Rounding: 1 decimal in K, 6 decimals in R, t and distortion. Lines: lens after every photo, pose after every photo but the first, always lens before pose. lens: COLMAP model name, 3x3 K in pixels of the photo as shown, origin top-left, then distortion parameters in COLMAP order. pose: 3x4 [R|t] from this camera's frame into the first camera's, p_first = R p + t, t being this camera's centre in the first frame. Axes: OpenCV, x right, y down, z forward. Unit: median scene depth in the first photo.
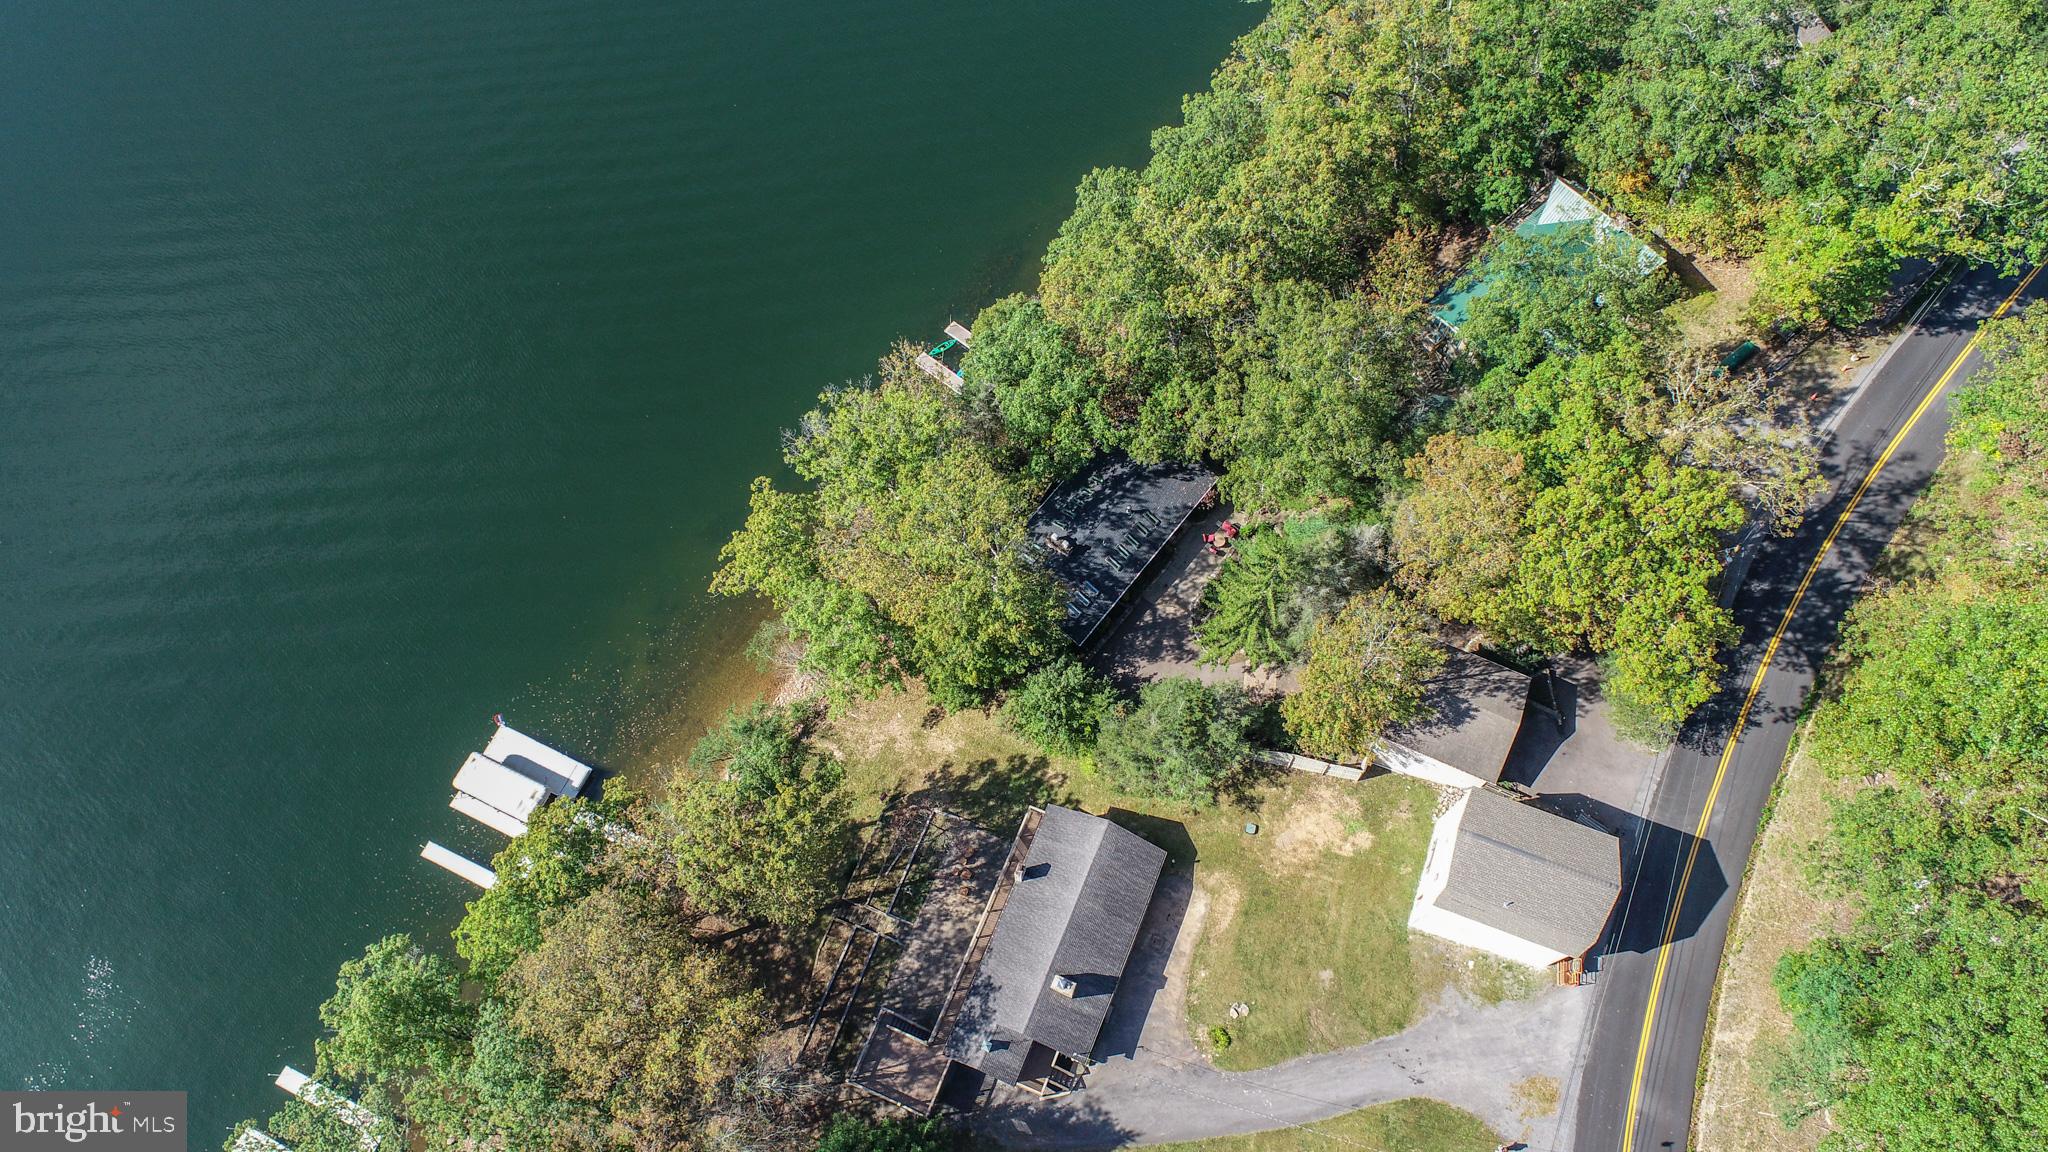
lens RADIAL K [[1377.2, 0, 1021.2], [0, 1377.2, 580.2], [0, 0, 1]] dist [-0.008035, 0.009318]
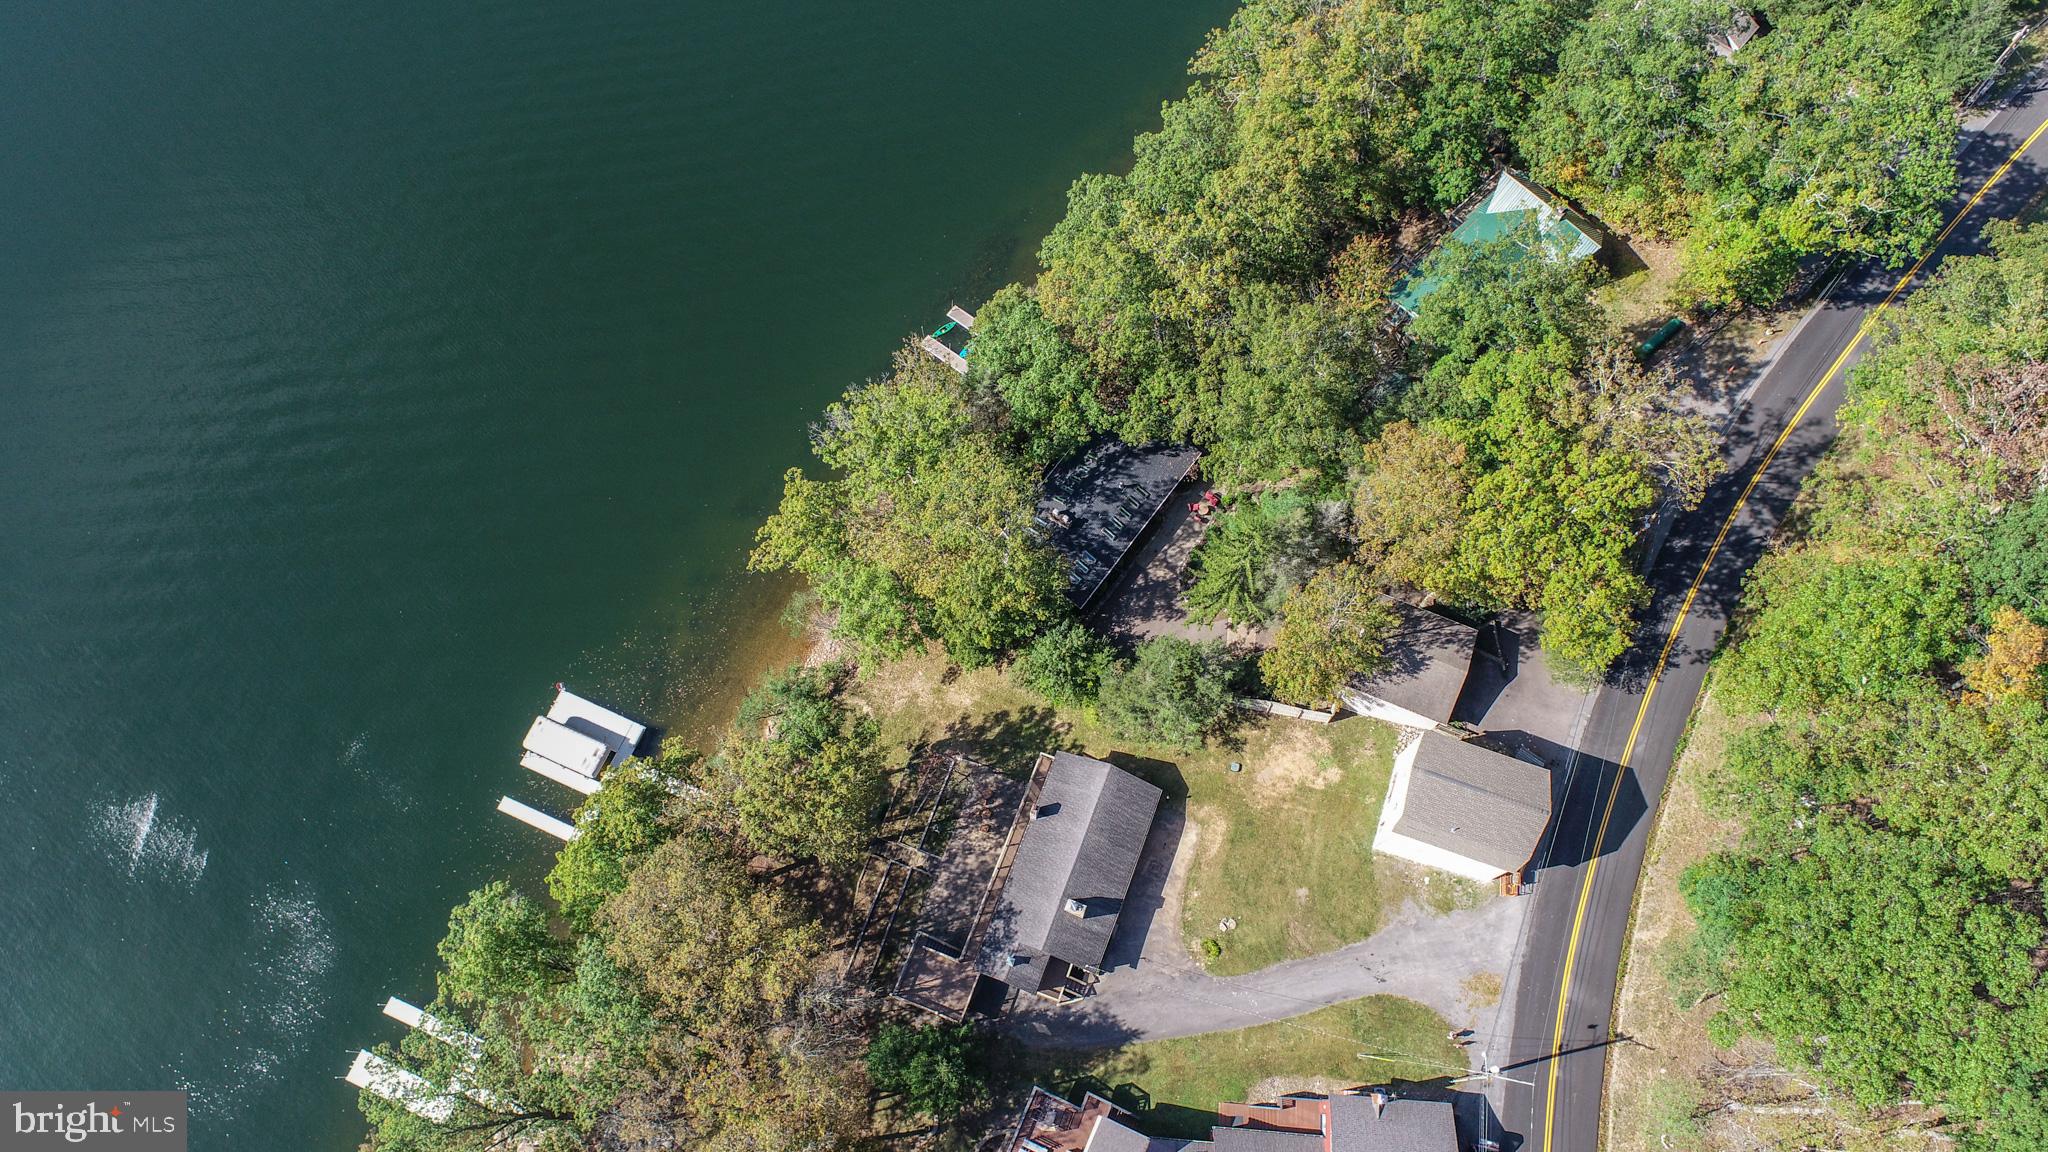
lens RADIAL K [[1377.2, 0, 1020.3], [0, 1377.2, 579.0], [0, 0, 1]] dist [-0.008035, 0.009318]
pose [[0.999605, -0.026811, 0.008428, -0.017019], [0.026277, 0.997966, 0.058088, -0.047187], [-0.009968, -0.057843, 0.998276, -0.130601]]
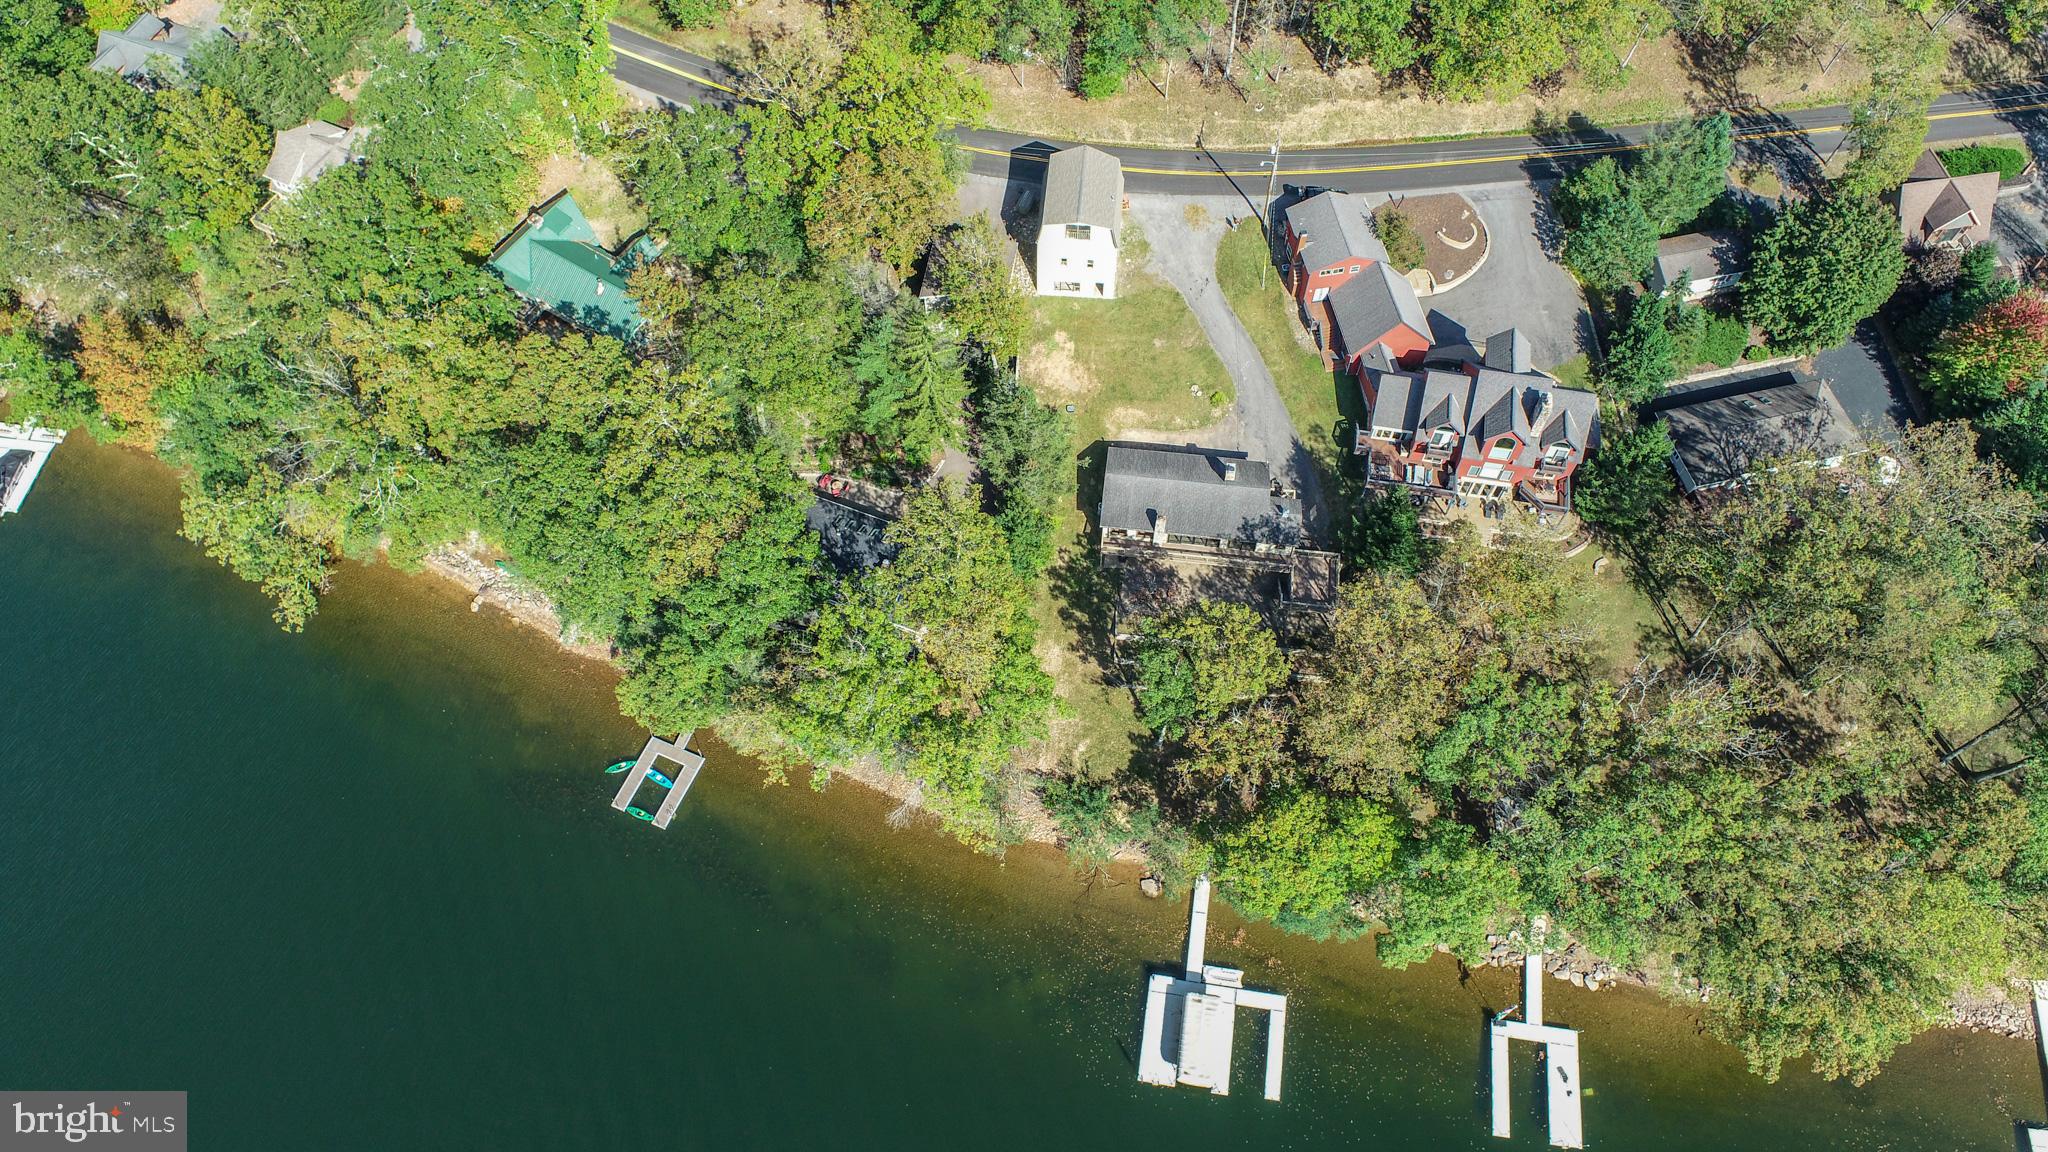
lens RADIAL K [[1377.2, 0, 1017.9], [0, 1377.2, 581.1], [0, 0, 1]] dist [-0.008035, 0.009318]
pose [[-0.274068, -0.835722, 0.475873, -0.635732], [0.885903, -0.026833, 0.463093, -0.522890], [-0.374248, 0.548496, 0.747723, 0.083876]]
